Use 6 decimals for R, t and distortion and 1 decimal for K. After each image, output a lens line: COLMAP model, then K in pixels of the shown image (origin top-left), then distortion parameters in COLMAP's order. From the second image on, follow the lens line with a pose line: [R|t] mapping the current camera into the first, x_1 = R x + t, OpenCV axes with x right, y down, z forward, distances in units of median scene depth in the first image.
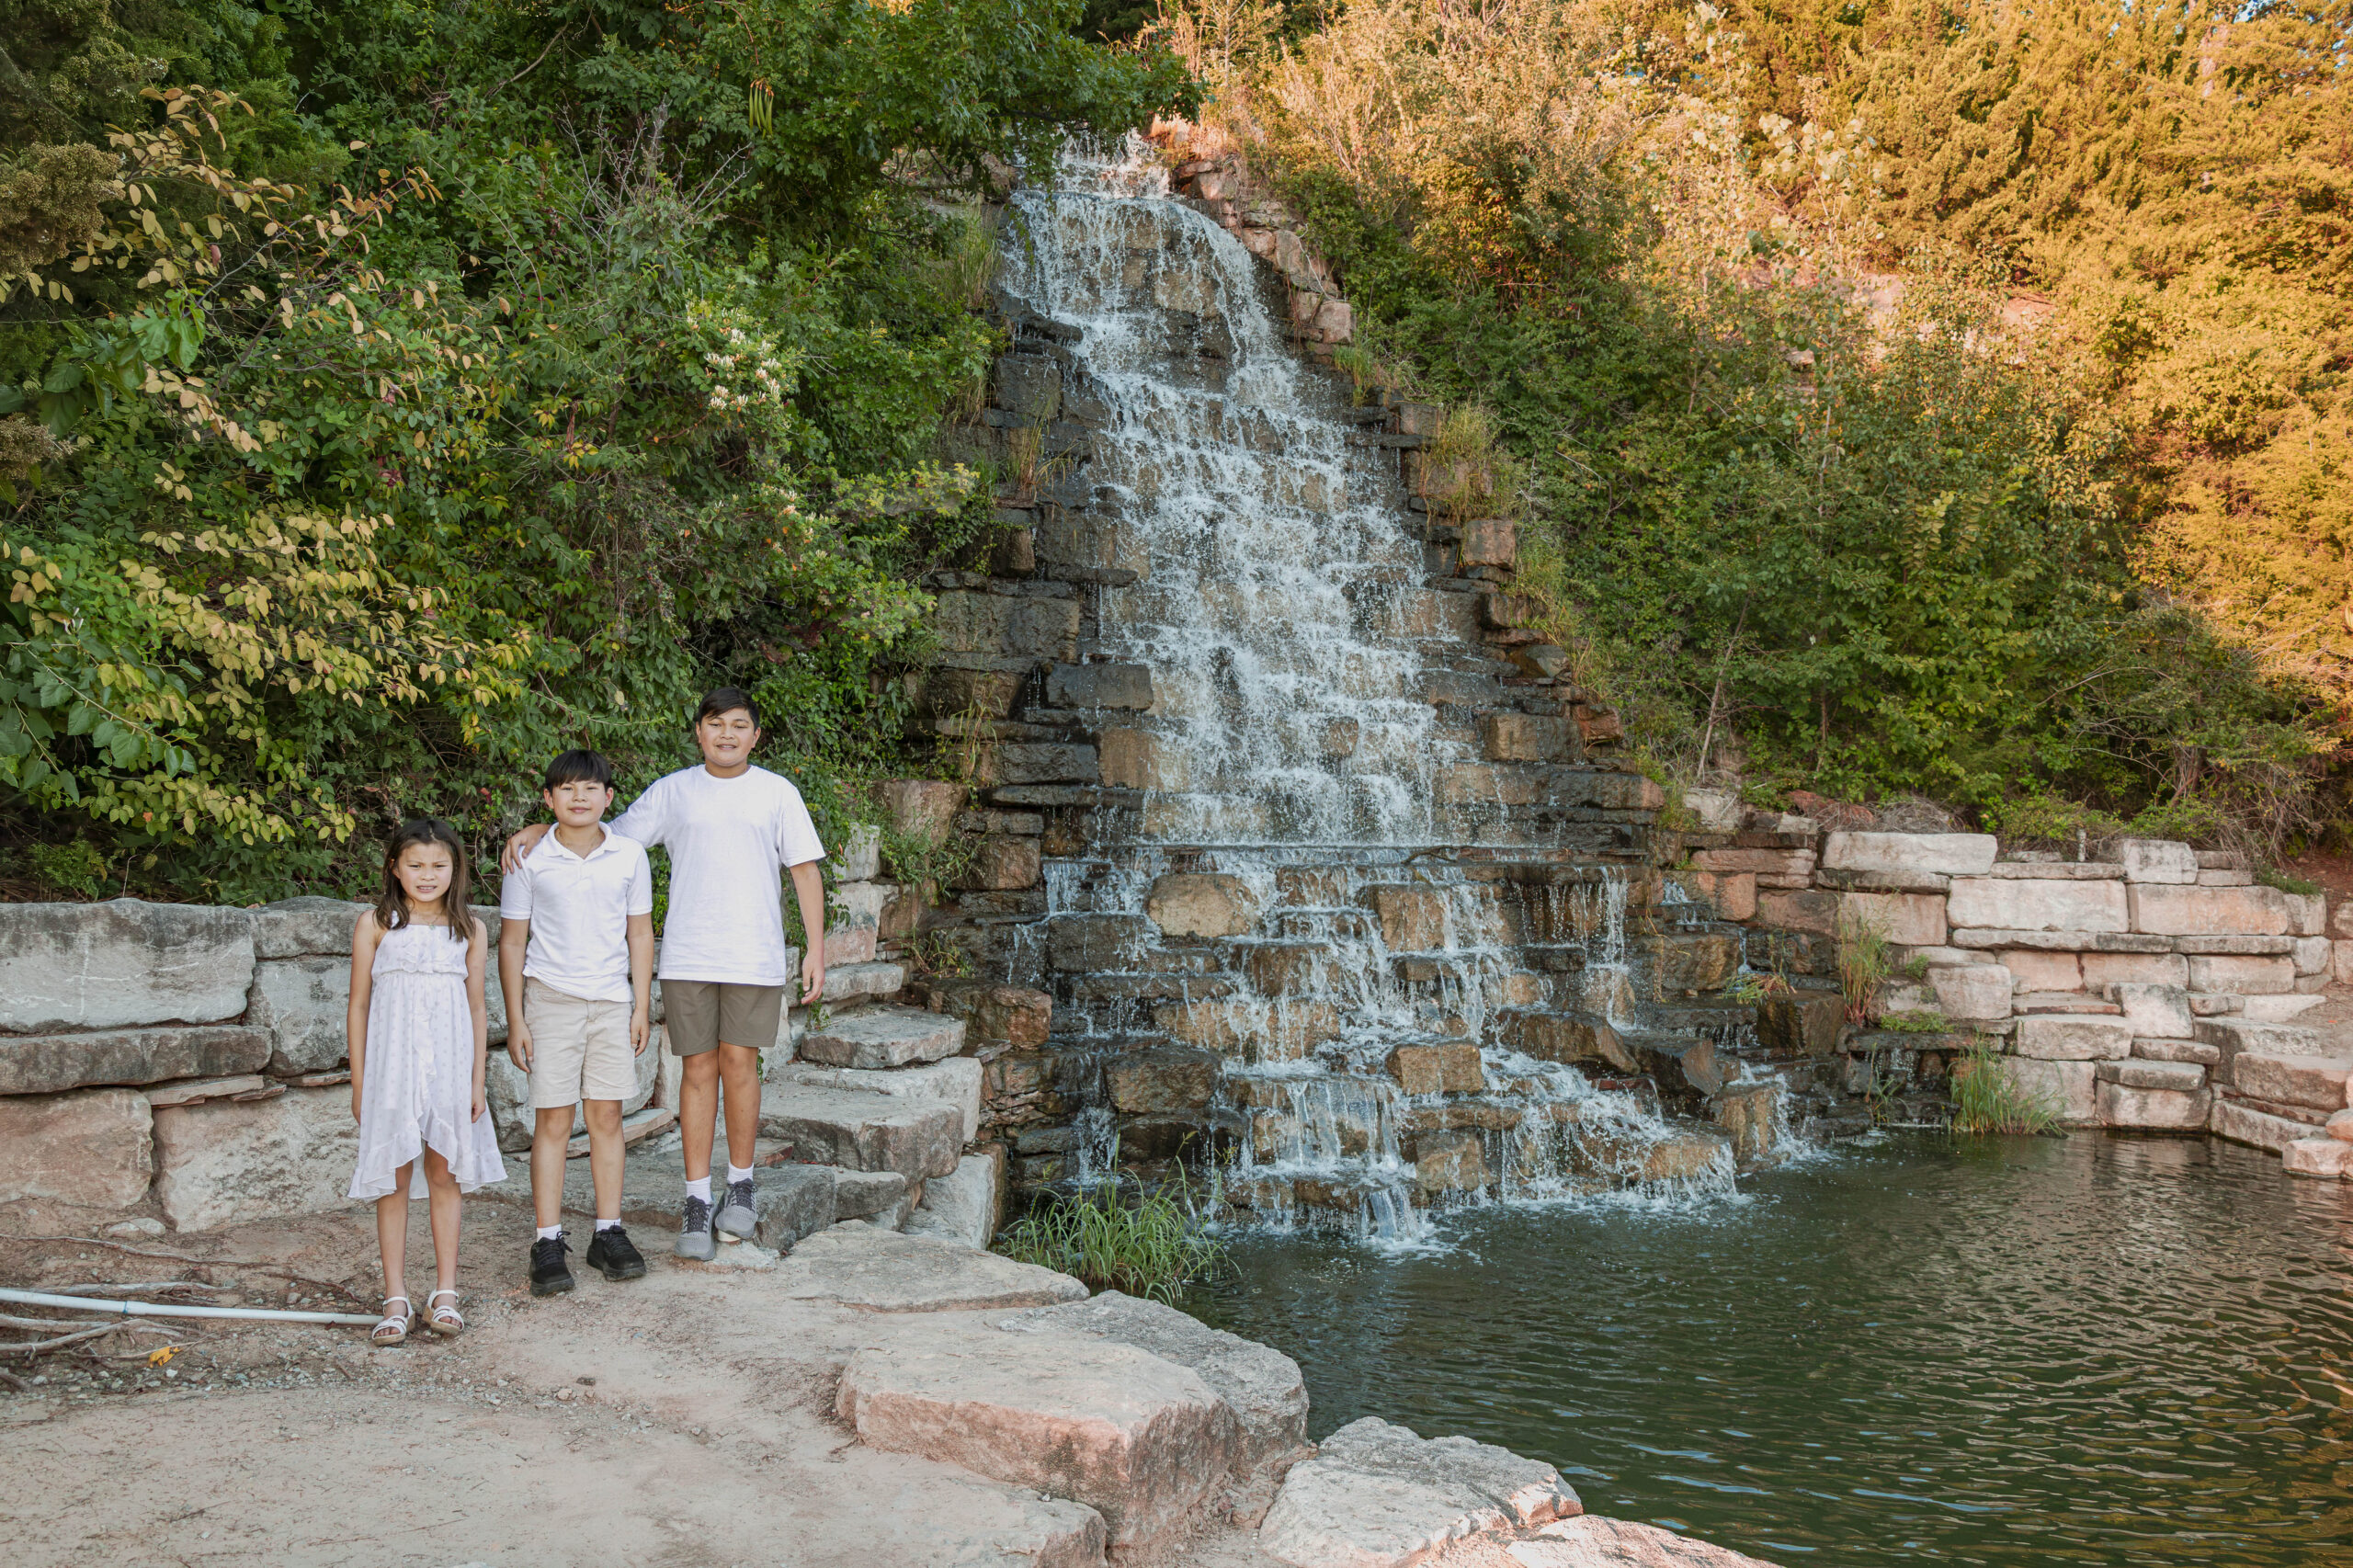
lens RADIAL K [[1746.2, 0, 1174.9], [0, 1746.2, 754.5], [0, 0, 1]] dist [-0.062370, 0.004378]
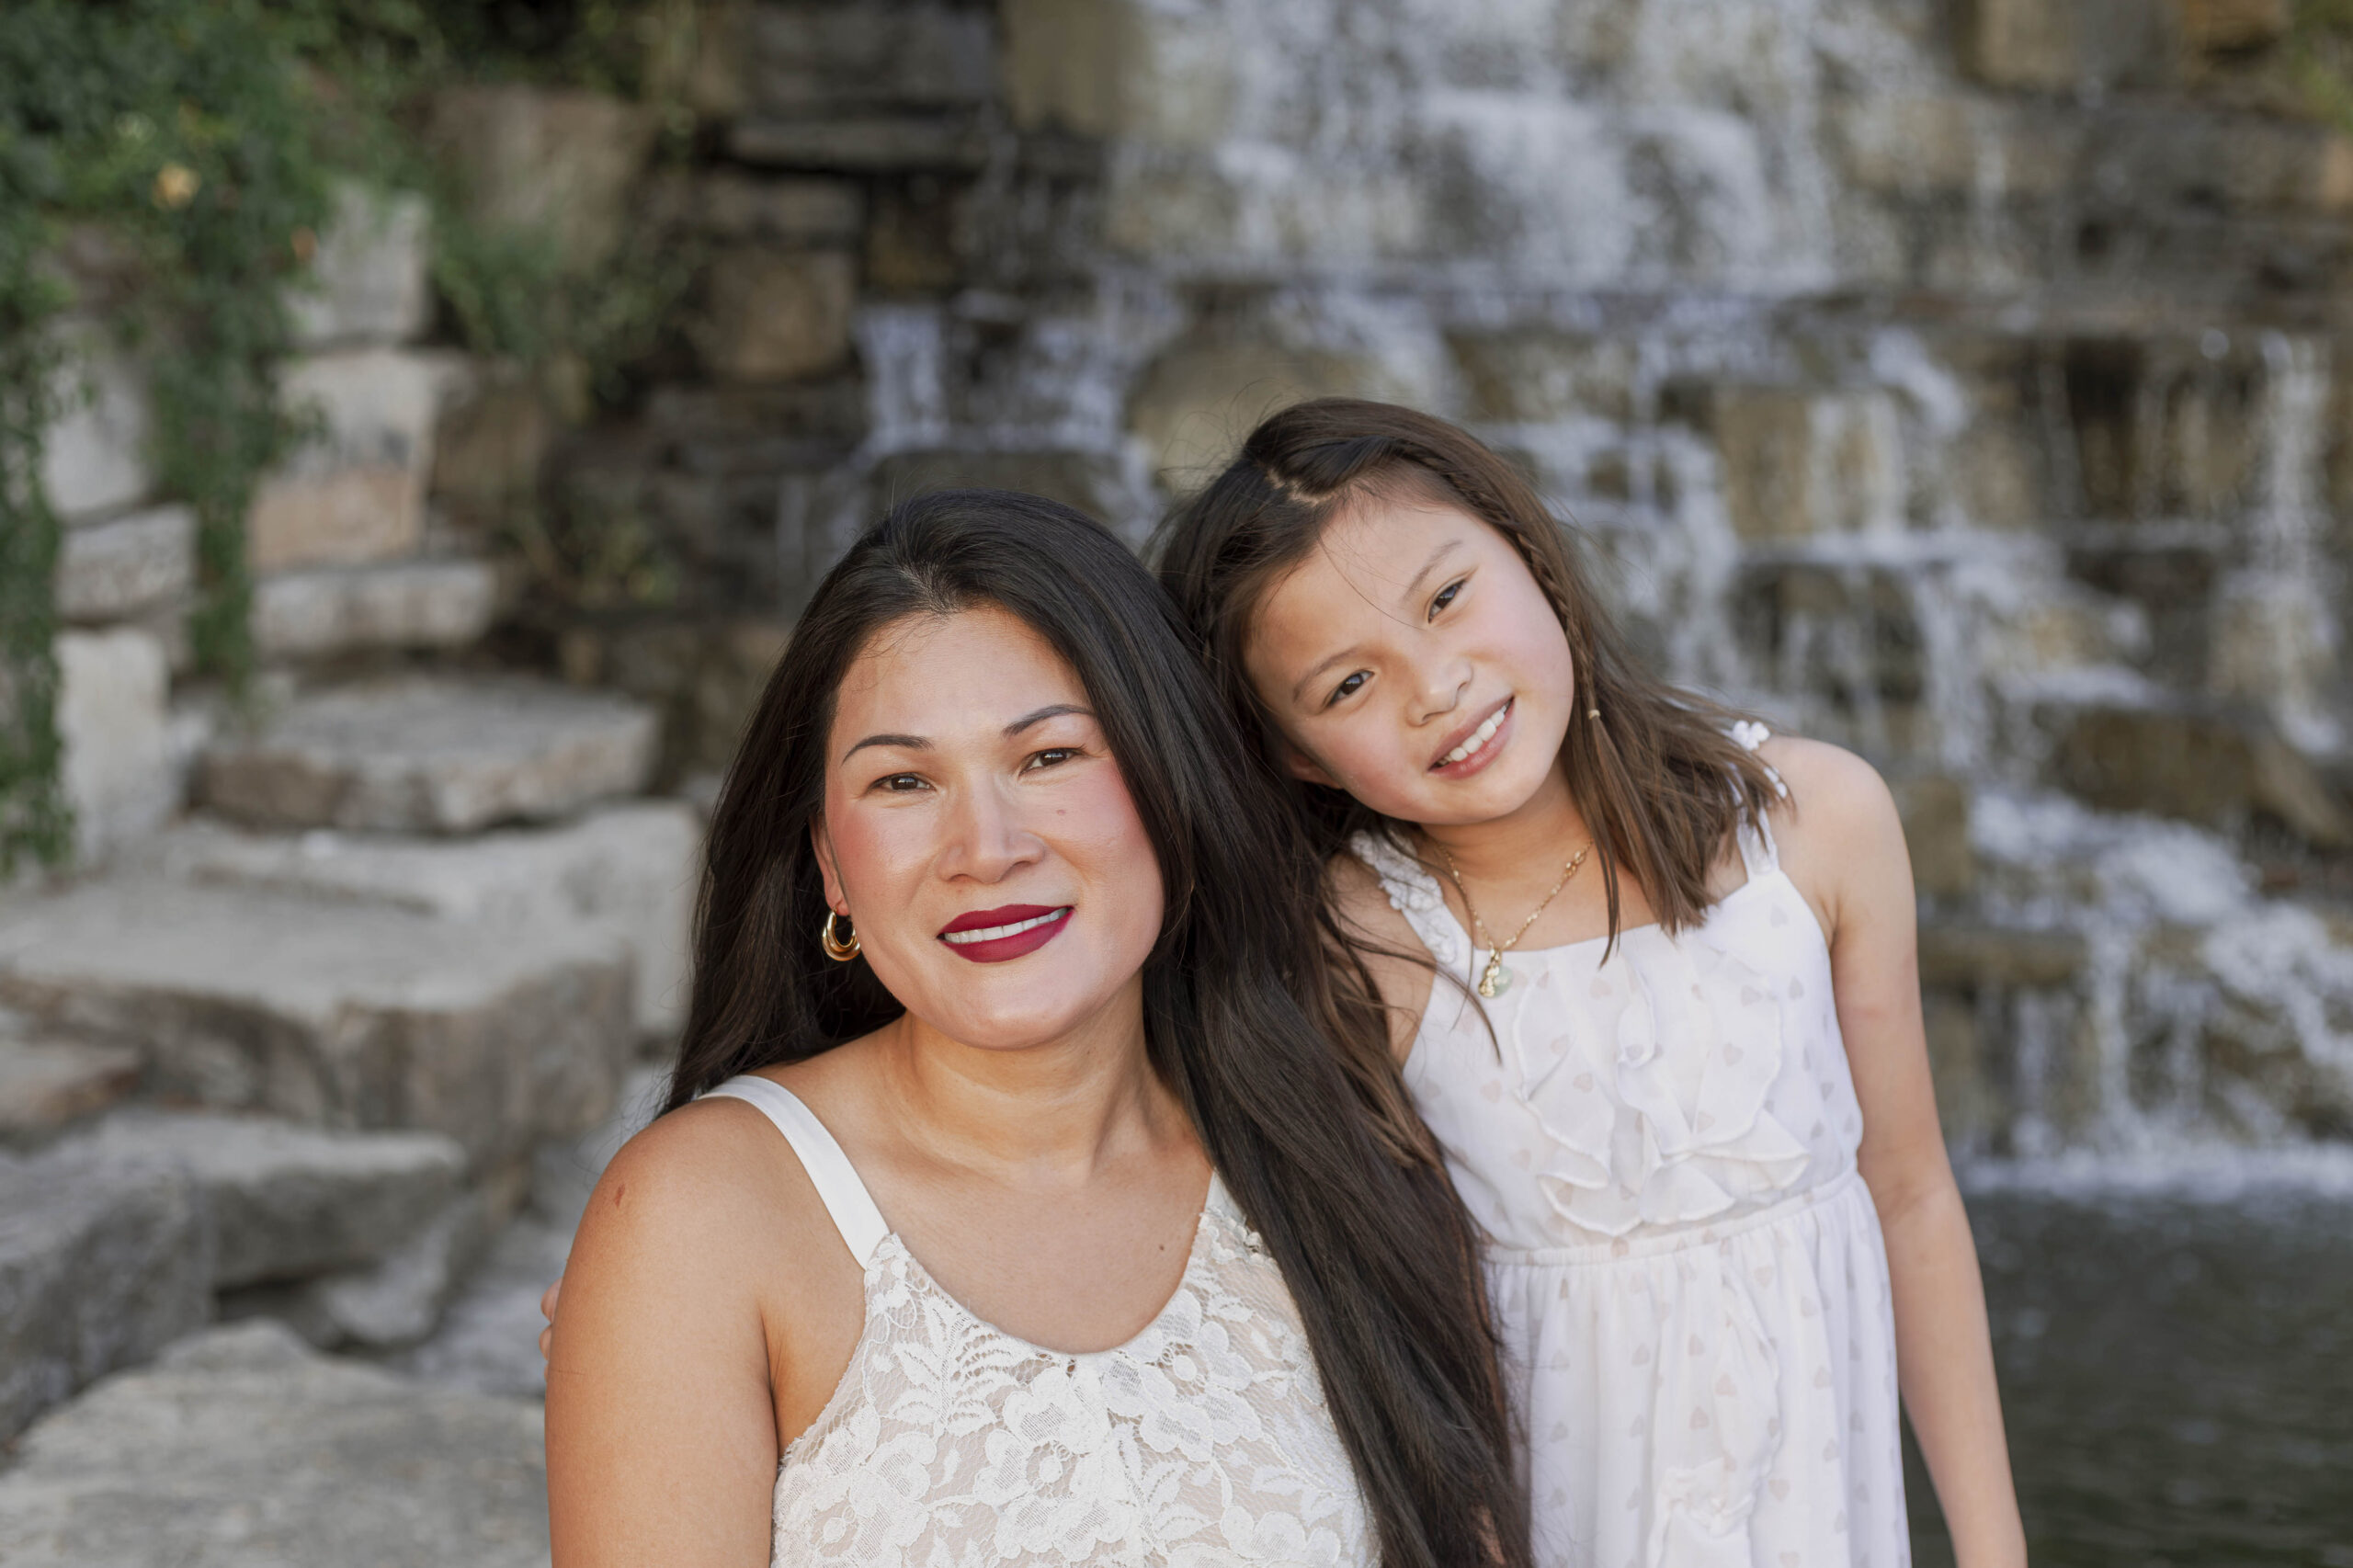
lens RADIAL K [[3622.7, 0, 1126.5], [0, 3622.7, 790.1], [0, 0, 1]] dist [-0.003332, -0.091534]
pose [[0.999981, 0.003659, -0.004976, -0.012818], [-0.002764, 0.985585, 0.169157, 0.033778], [0.005524, -0.169140, 0.985577, 0.207013]]
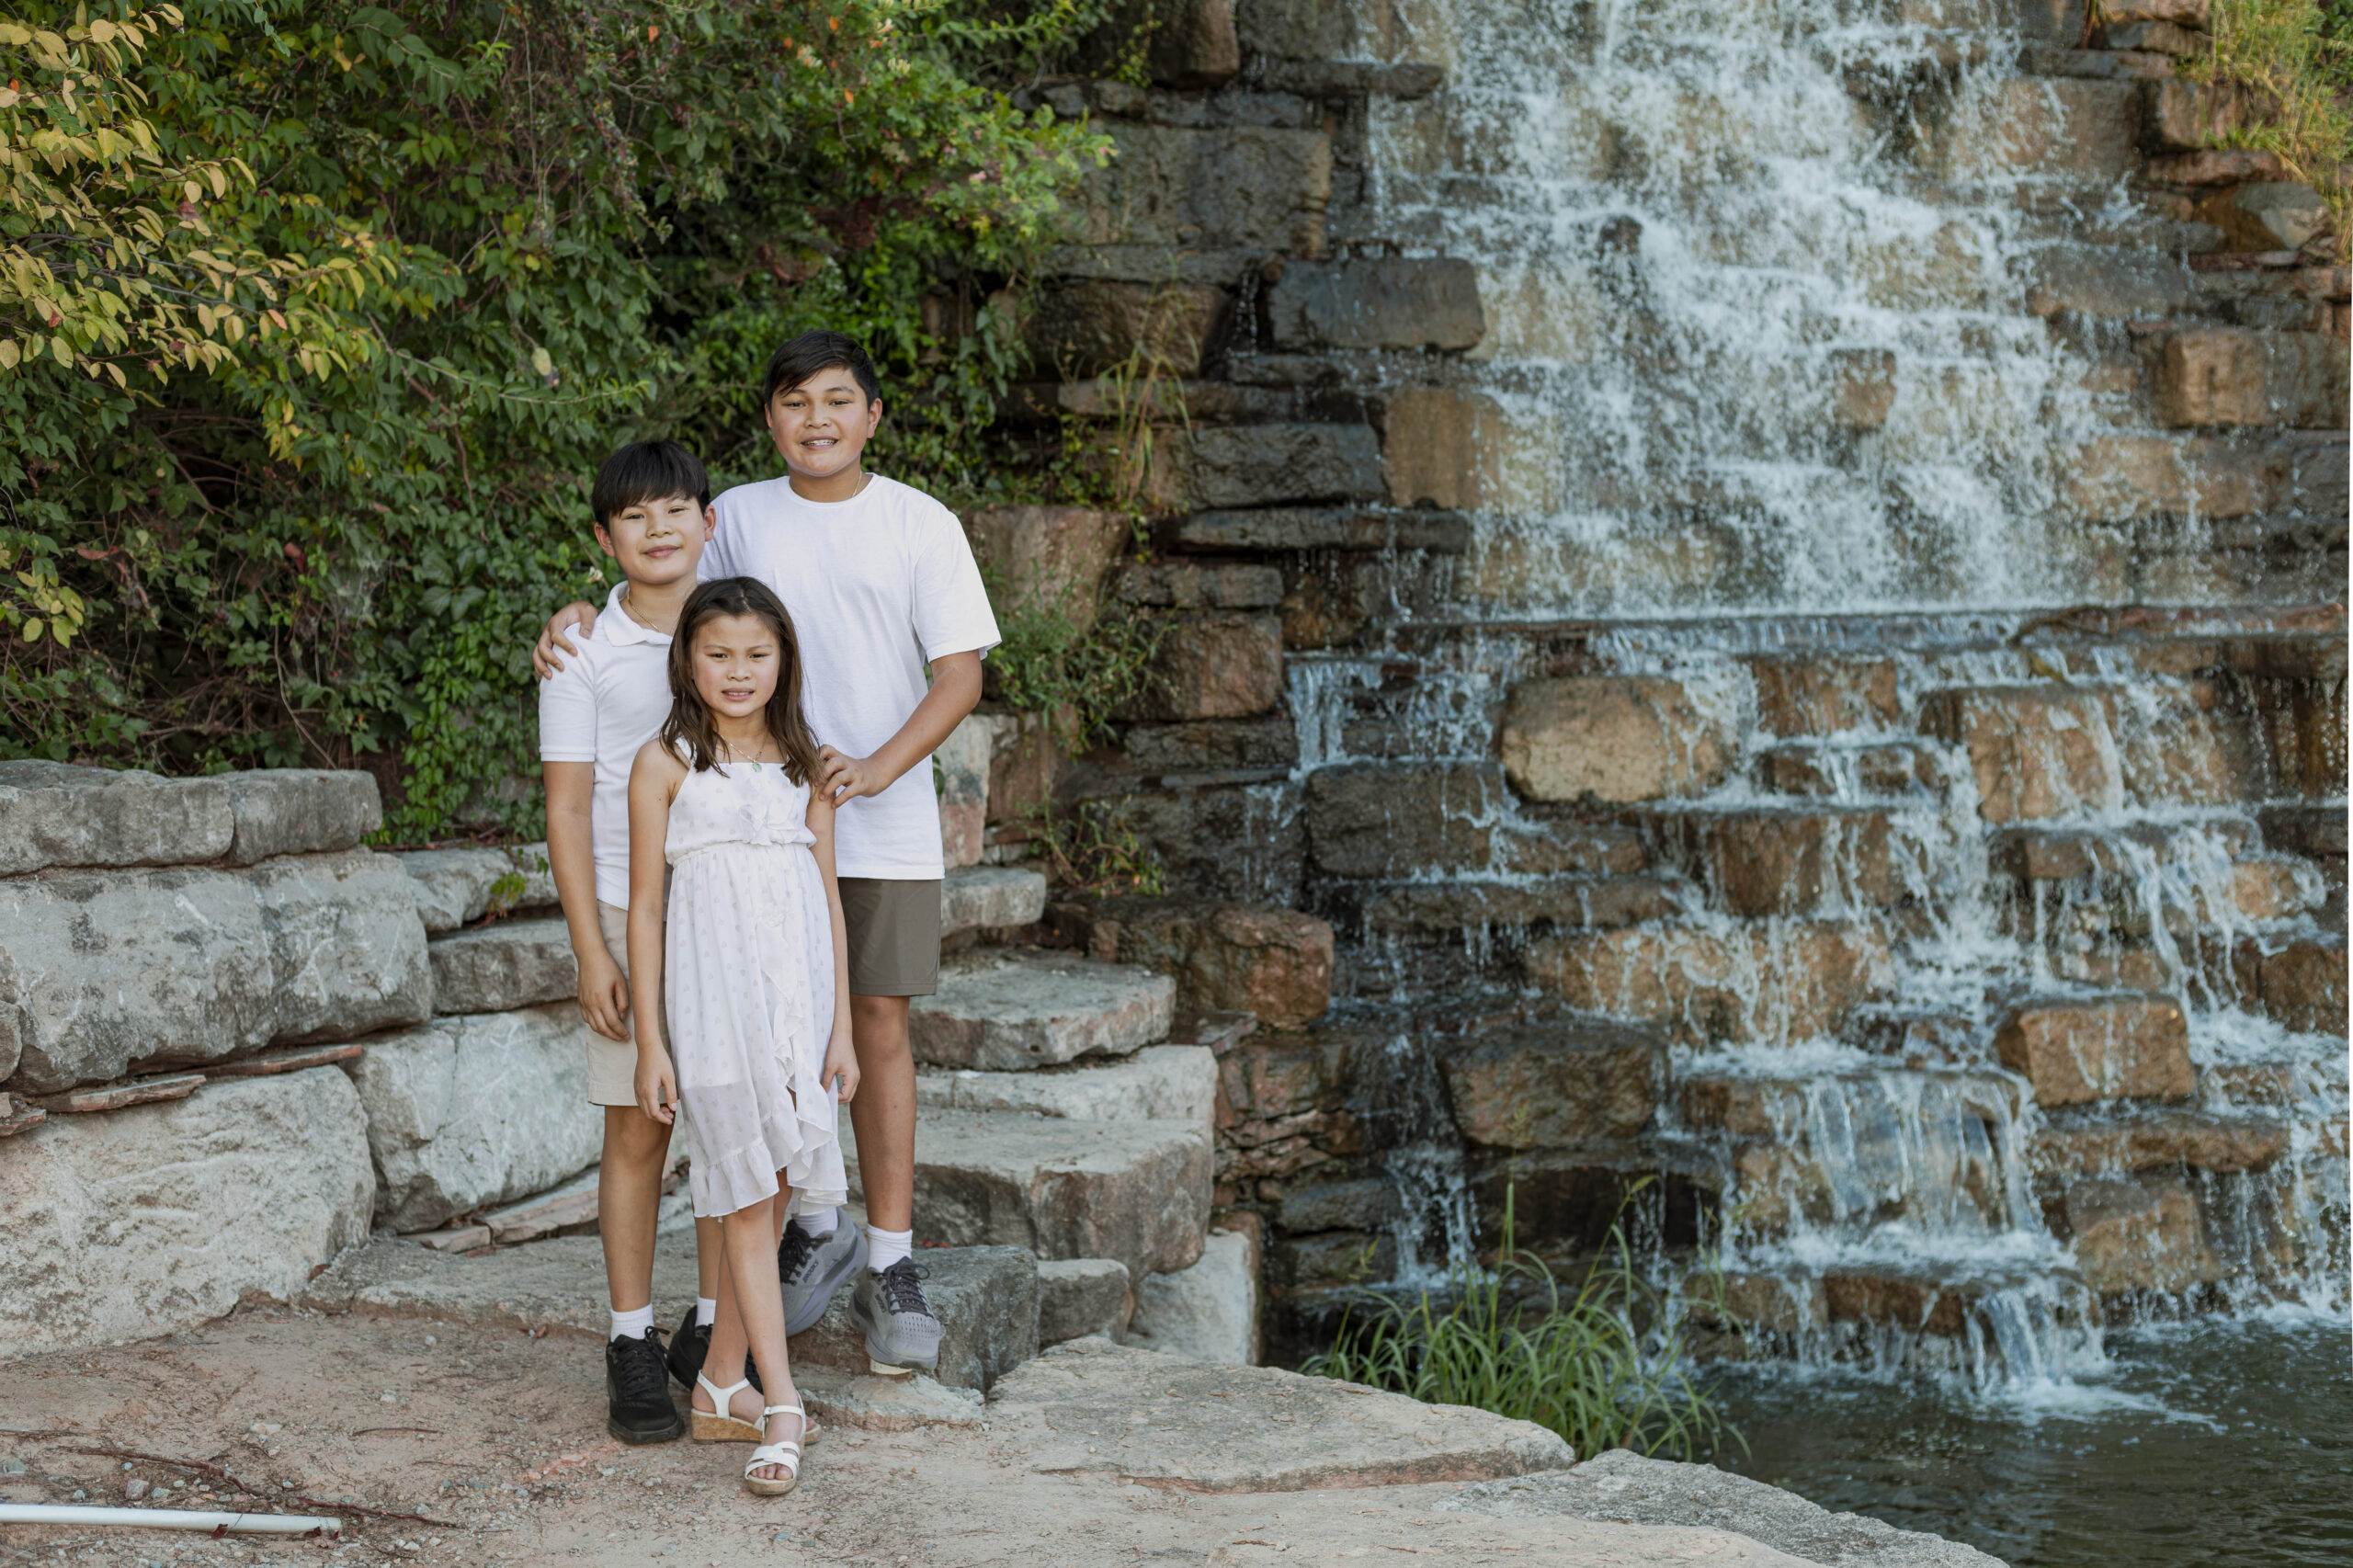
lens RADIAL K [[3622.7, 0, 1126.5], [0, 3622.7, 790.1], [0, 0, 1]] dist [-0.003332, -0.091534]
pose [[0.996553, -0.027540, -0.078257, -0.045926], [0.034777, 0.995090, 0.092667, 0.000348], [0.075321, -0.095070, 0.992617, -0.043613]]
